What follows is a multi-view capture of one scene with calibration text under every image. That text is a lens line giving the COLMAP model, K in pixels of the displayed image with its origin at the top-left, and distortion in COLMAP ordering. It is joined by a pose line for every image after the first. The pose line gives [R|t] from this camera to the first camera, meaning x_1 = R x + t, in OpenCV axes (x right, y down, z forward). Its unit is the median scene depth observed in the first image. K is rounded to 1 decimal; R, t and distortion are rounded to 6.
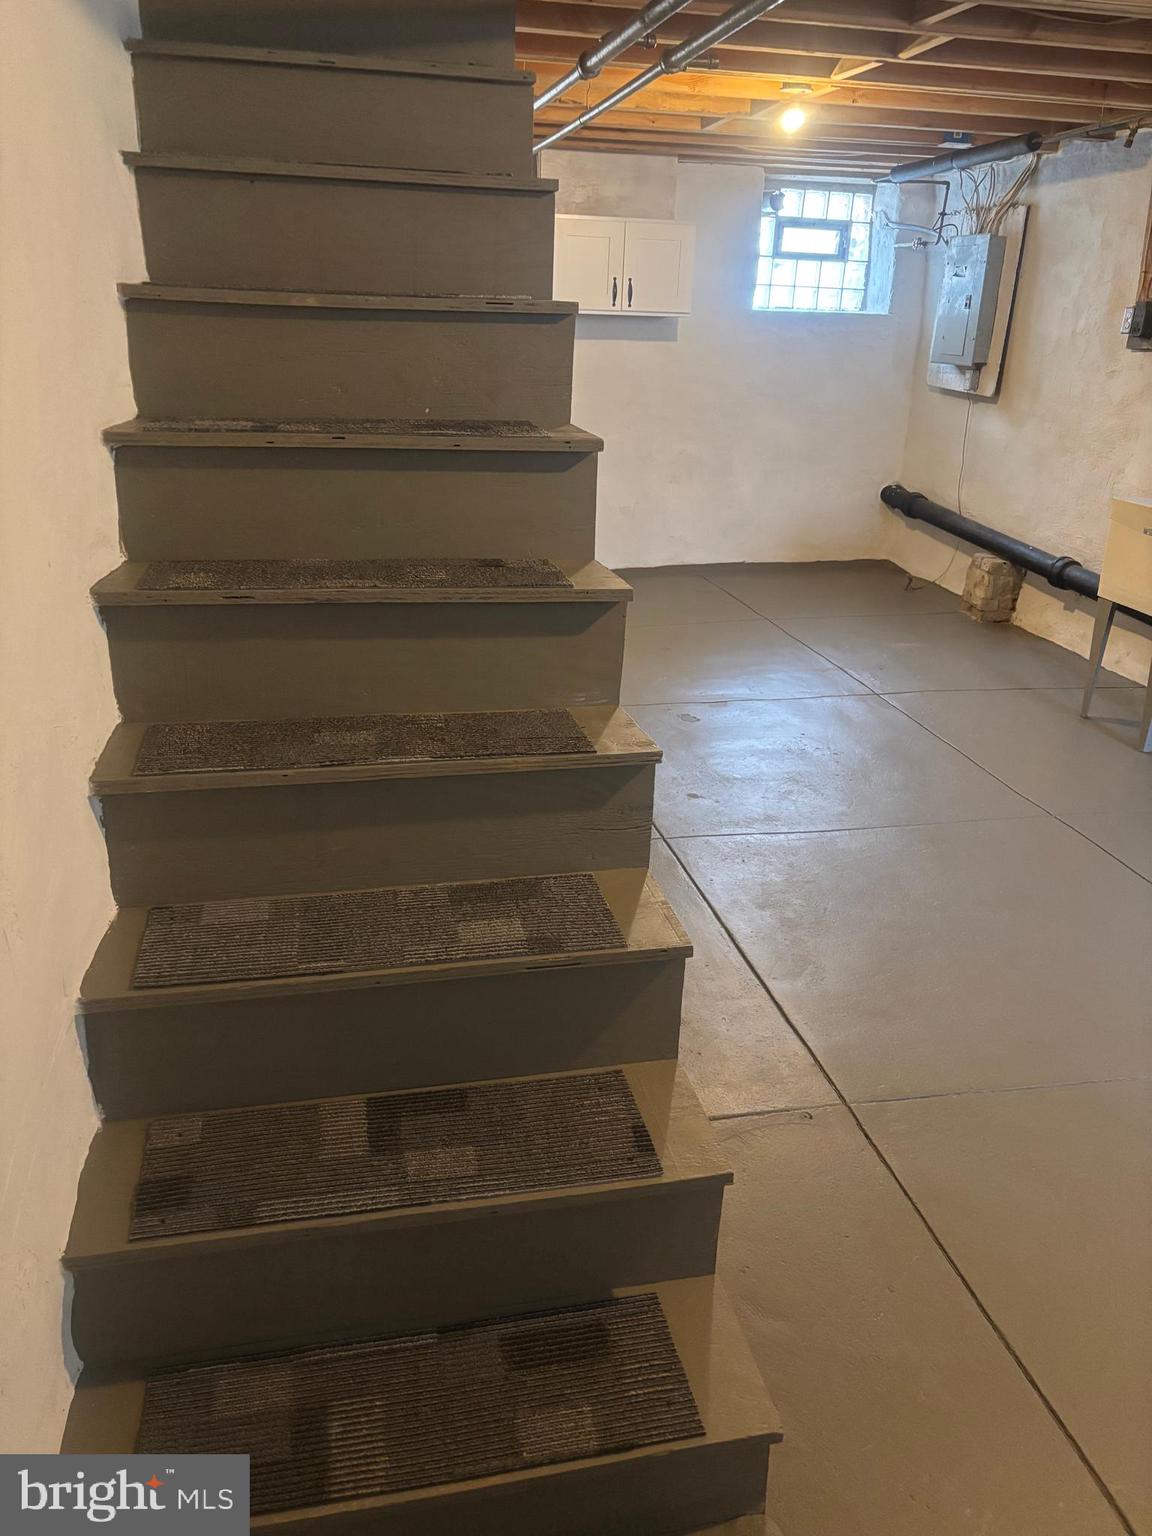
lens RADIAL K [[1158.8, 0, 579.7], [0, 1158.8, 762.1], [0, 0, 1]] dist [0.036509, -0.028524]
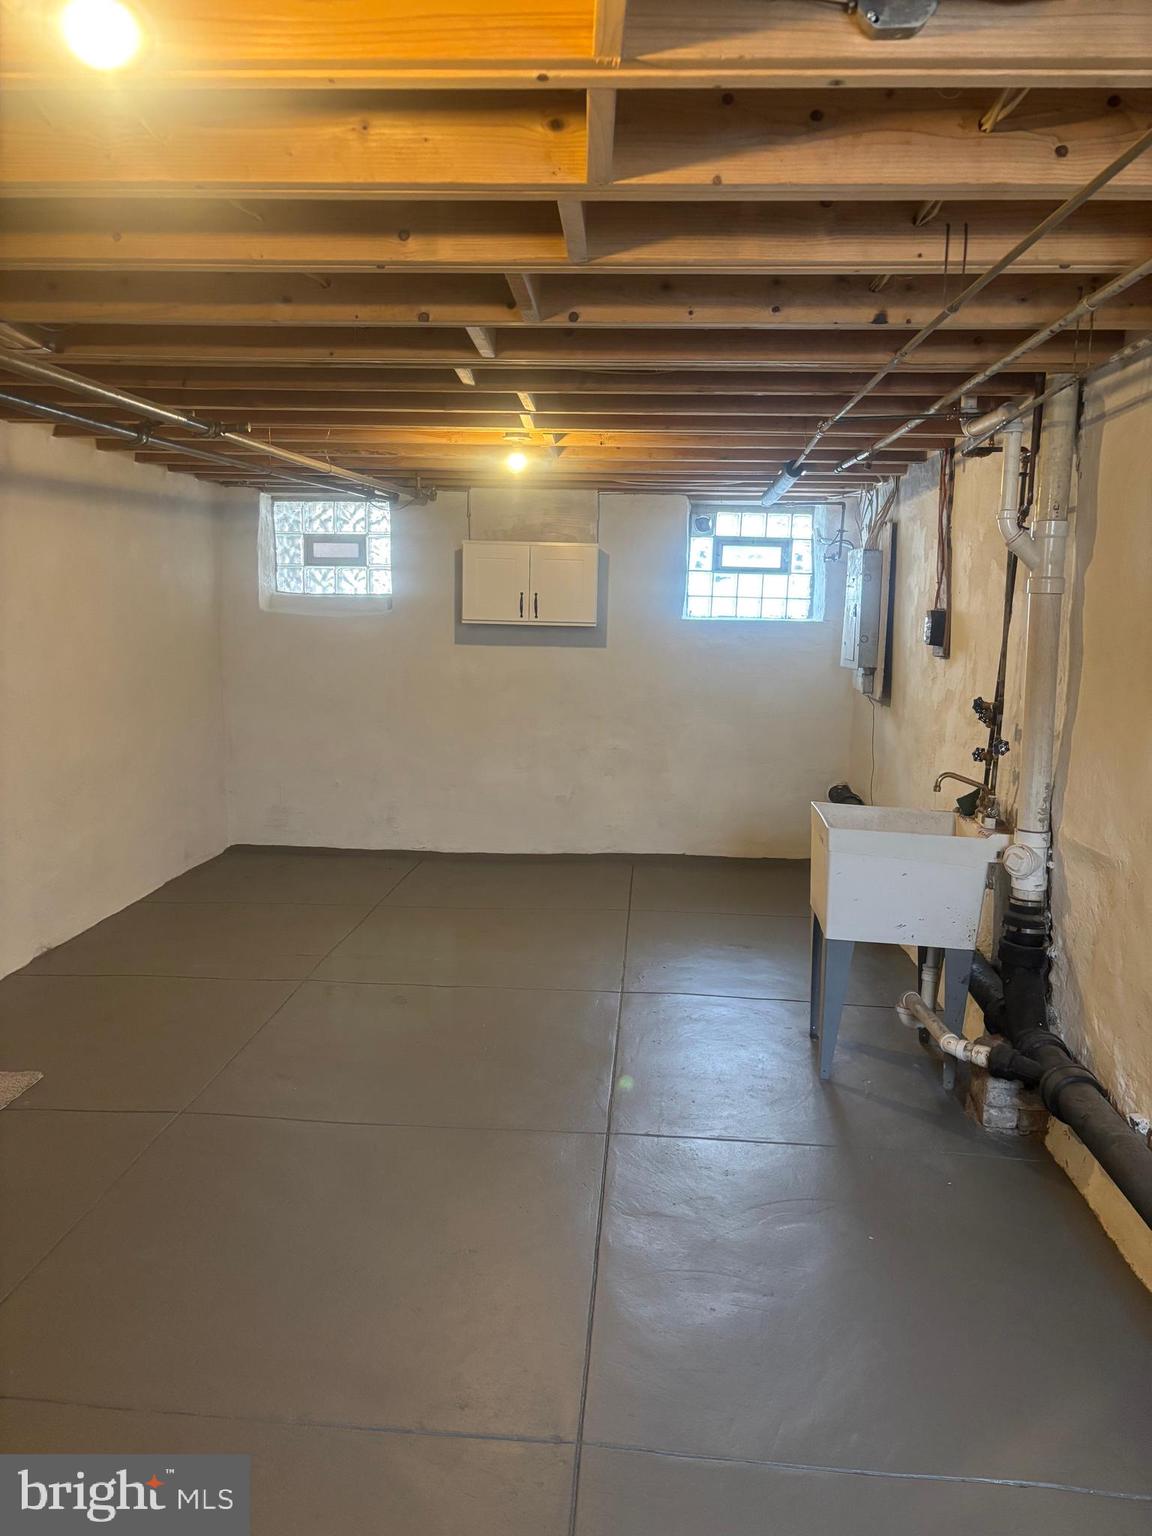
lens RADIAL K [[1148.6, 0, 576.0], [0, 1148.6, 768.0], [0, 0, 1]] dist [0.039007, -0.035542]
pose [[0.962218, 0.024962, -0.271134, 0.334077], [-0.088478, 0.970413, -0.224655, -0.015748], [0.257505, 0.240156, 0.935957, 0.036236]]
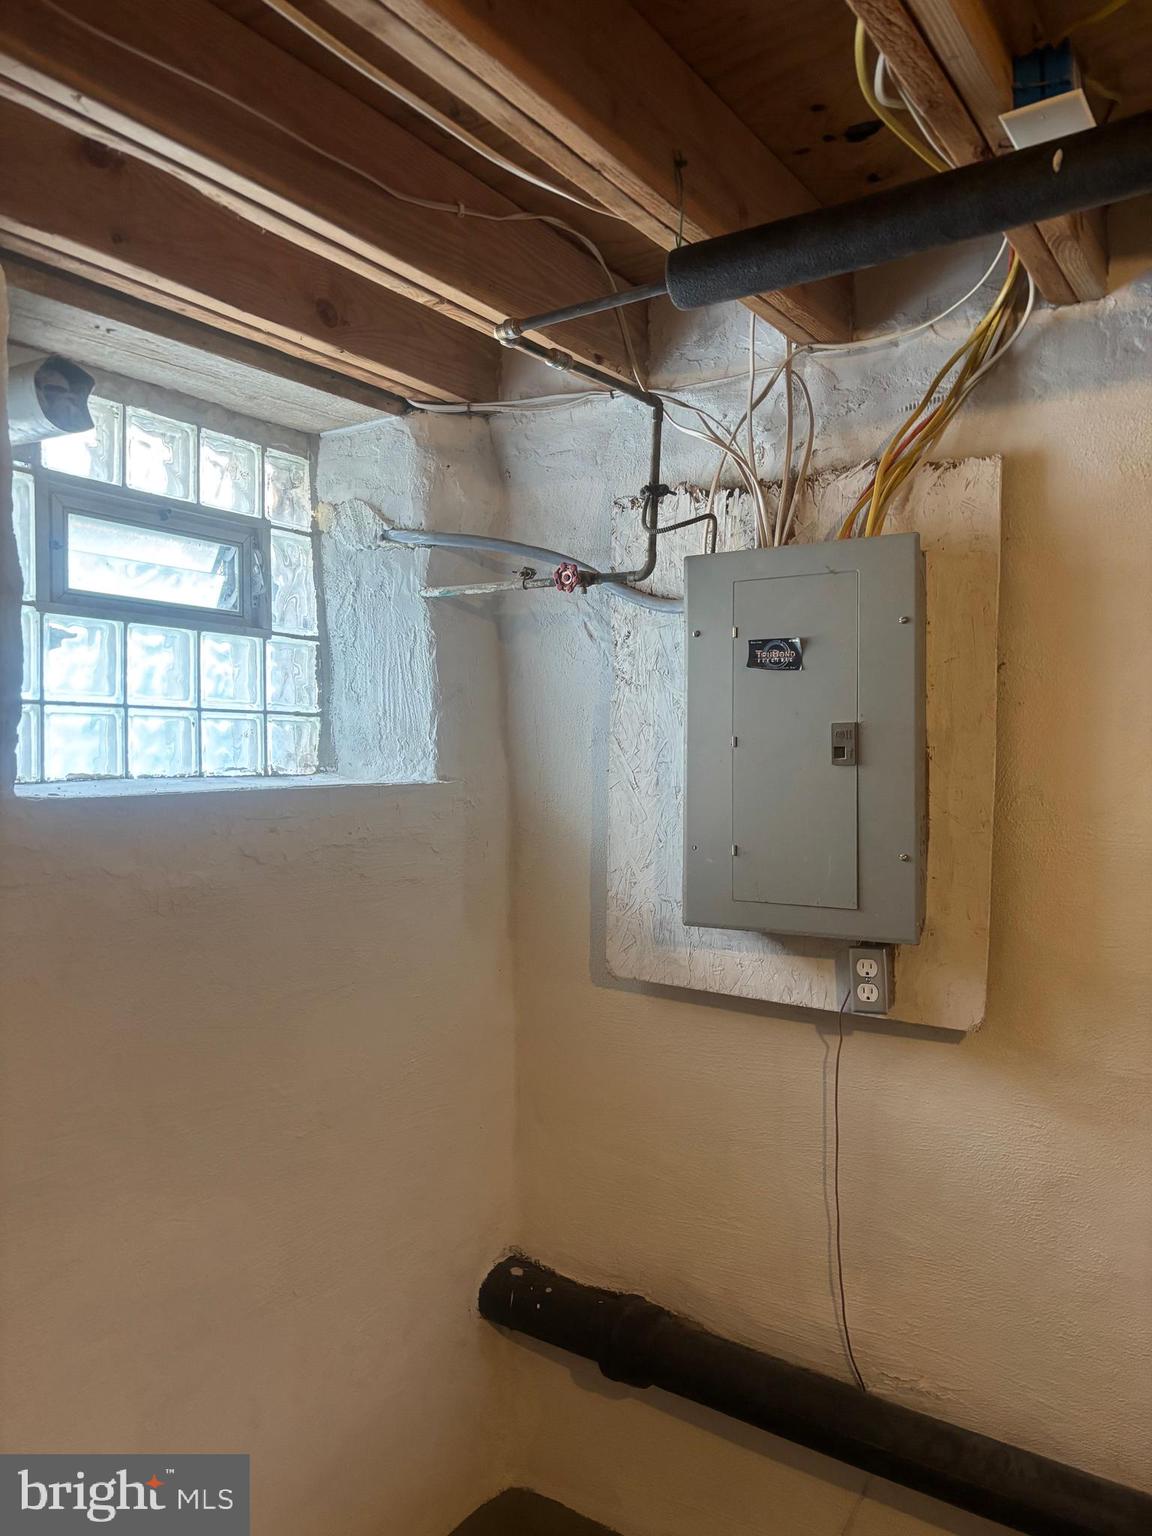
lens RADIAL K [[1158.8, 0, 579.7], [0, 1158.8, 762.1], [0, 0, 1]] dist [0.036509, -0.028524]
pose [[0.714431, -0.048869, 0.697997, 0.065667], [0.282229, 0.932936, -0.223556, -0.306100], [-0.640261, 0.356710, 0.680311, 0.753316]]
